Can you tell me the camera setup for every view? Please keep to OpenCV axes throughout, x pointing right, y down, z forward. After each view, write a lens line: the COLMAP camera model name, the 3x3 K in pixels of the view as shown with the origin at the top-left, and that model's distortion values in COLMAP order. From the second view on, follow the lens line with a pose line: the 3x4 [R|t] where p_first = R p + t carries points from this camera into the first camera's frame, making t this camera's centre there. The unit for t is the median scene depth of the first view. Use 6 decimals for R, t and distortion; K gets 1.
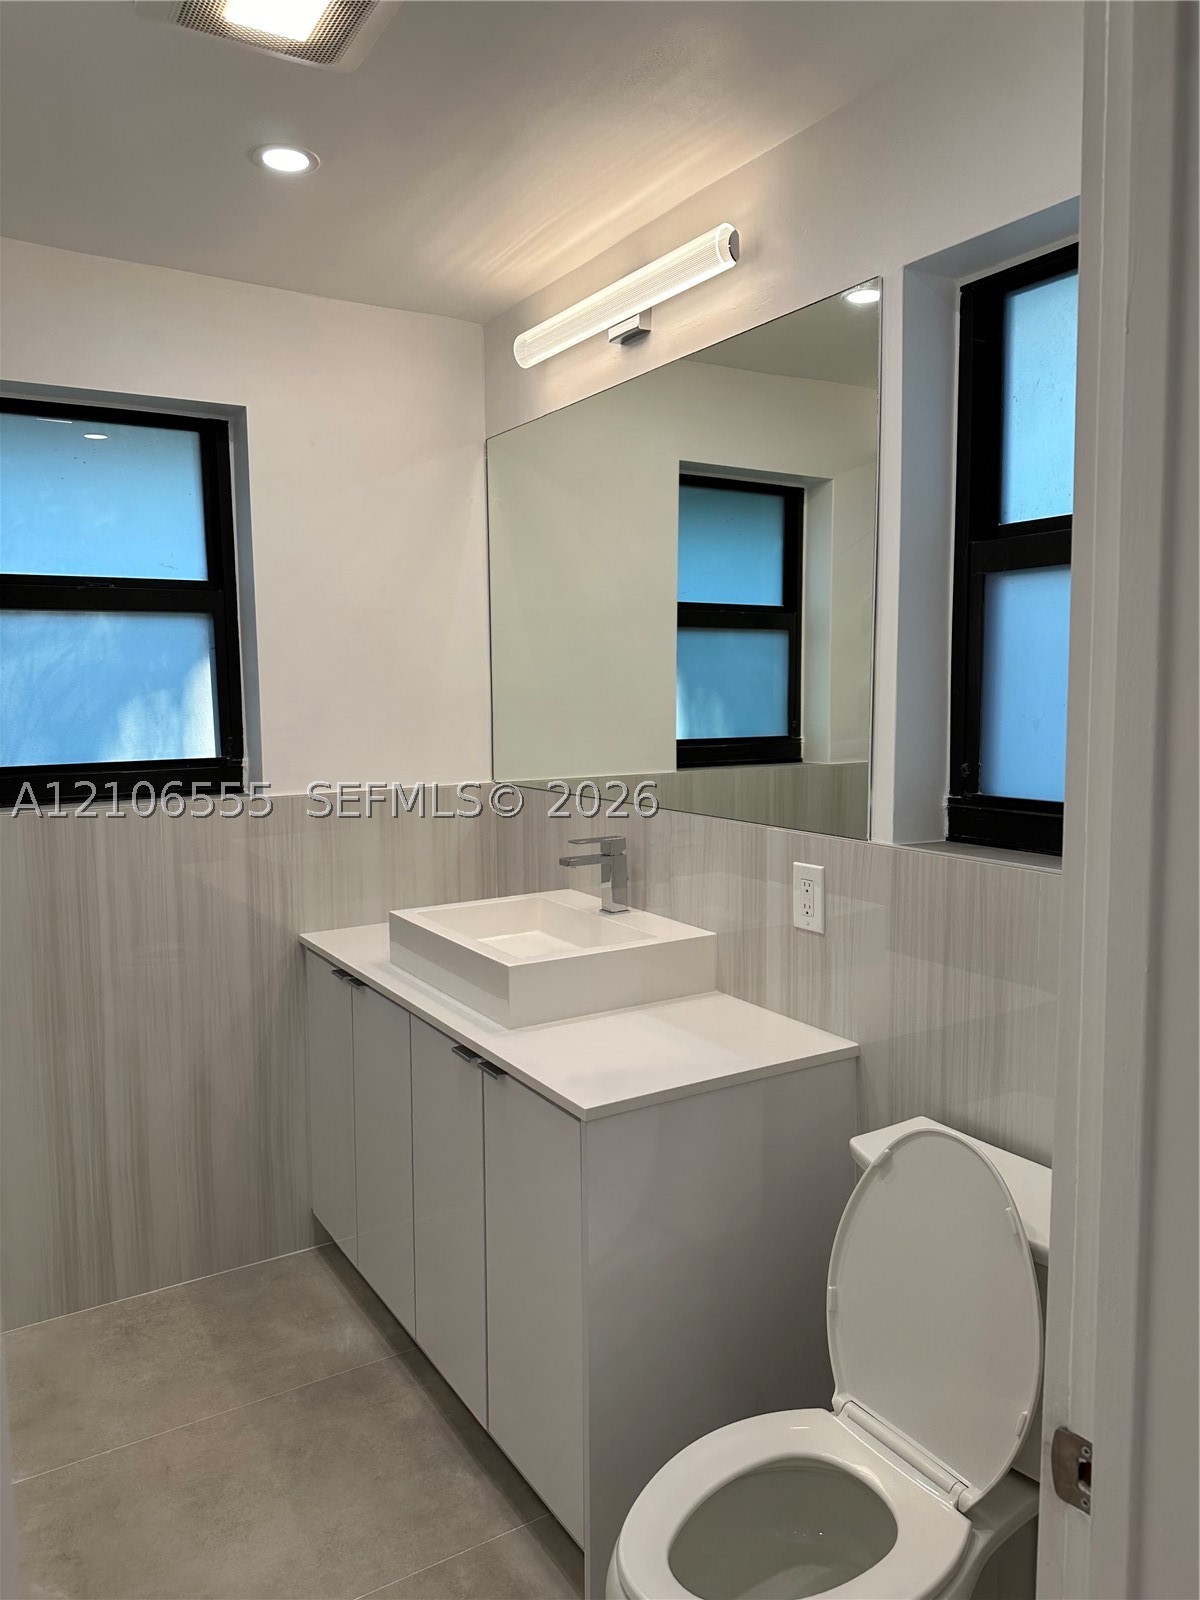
lens RADIAL K [[1117.3, 0, 590.2], [0, 1117.3, 795.6], [0, 0, 1]] dist [0.108609, -0.139100]
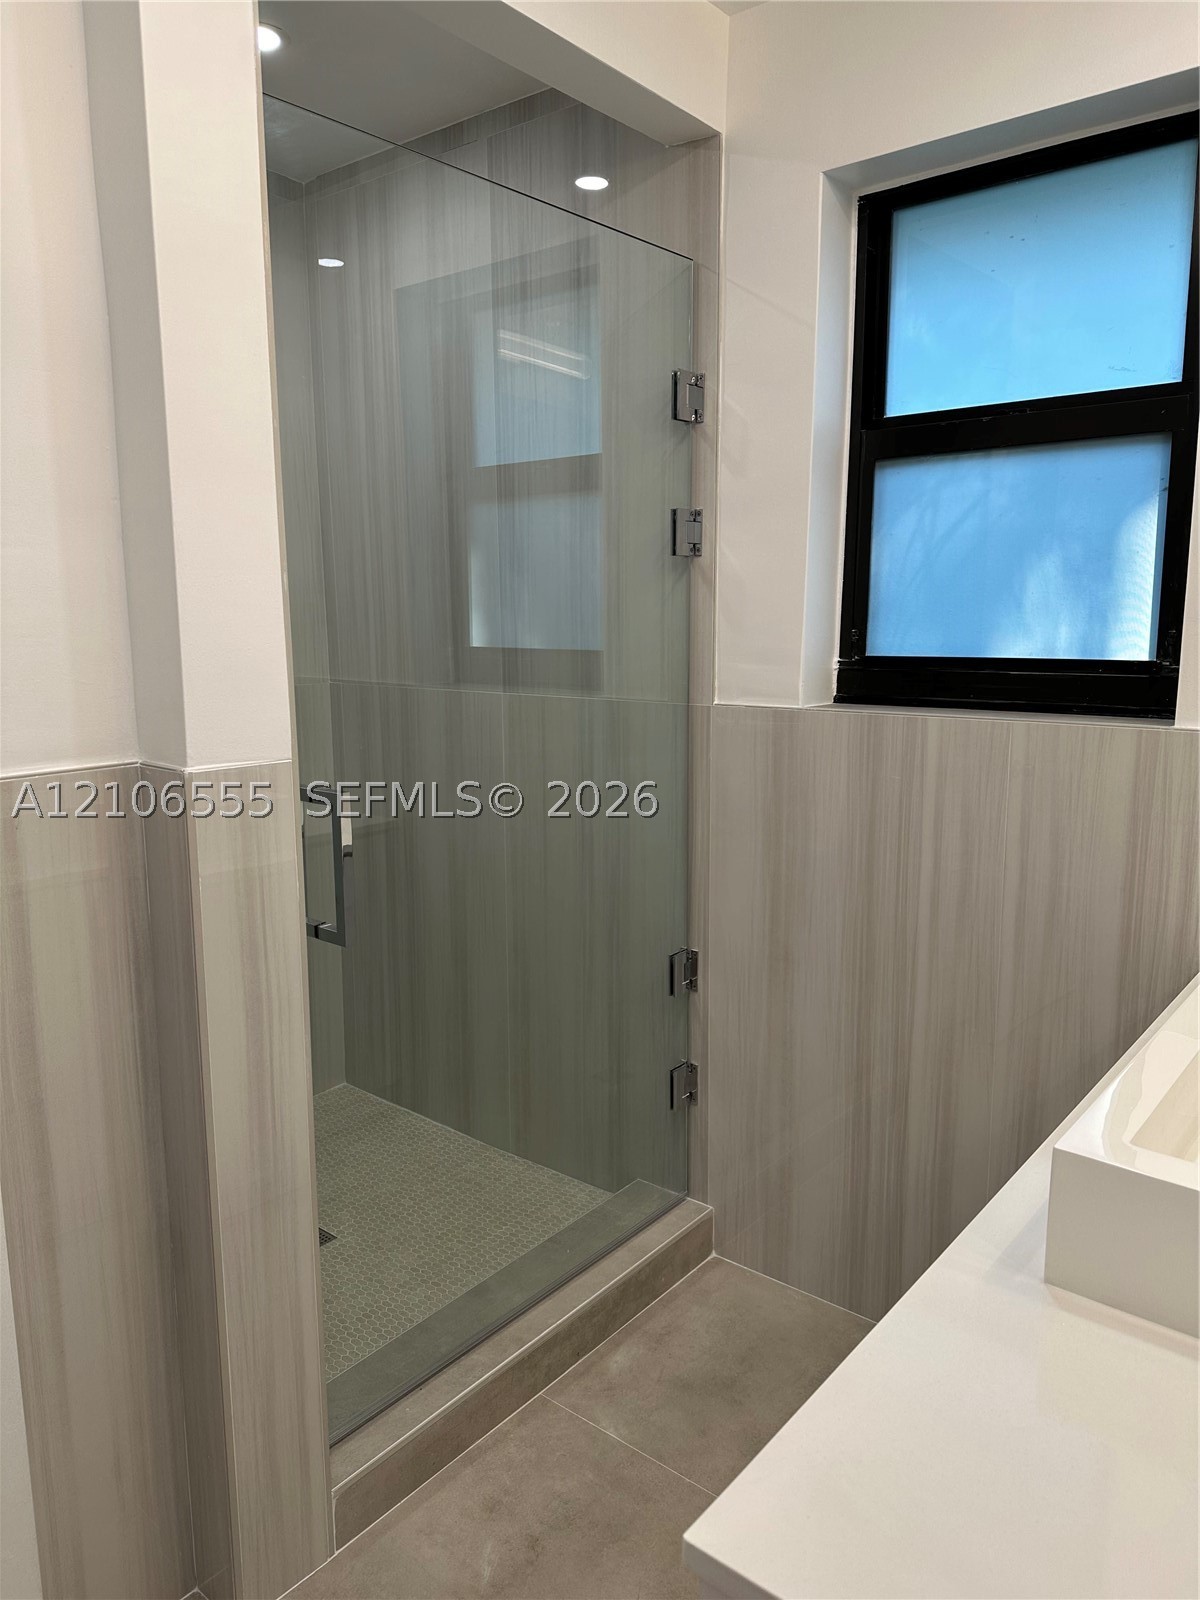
lens RADIAL K [[1117.3, 0, 590.2], [0, 1117.3, 795.6], [0, 0, 1]] dist [0.108609, -0.139100]
pose [[0.313832, 0.167869, -0.934521, 0.202725], [-0.099484, 0.984643, 0.143464, -0.020947], [0.944252, 0.047946, 0.325712, 0.526236]]
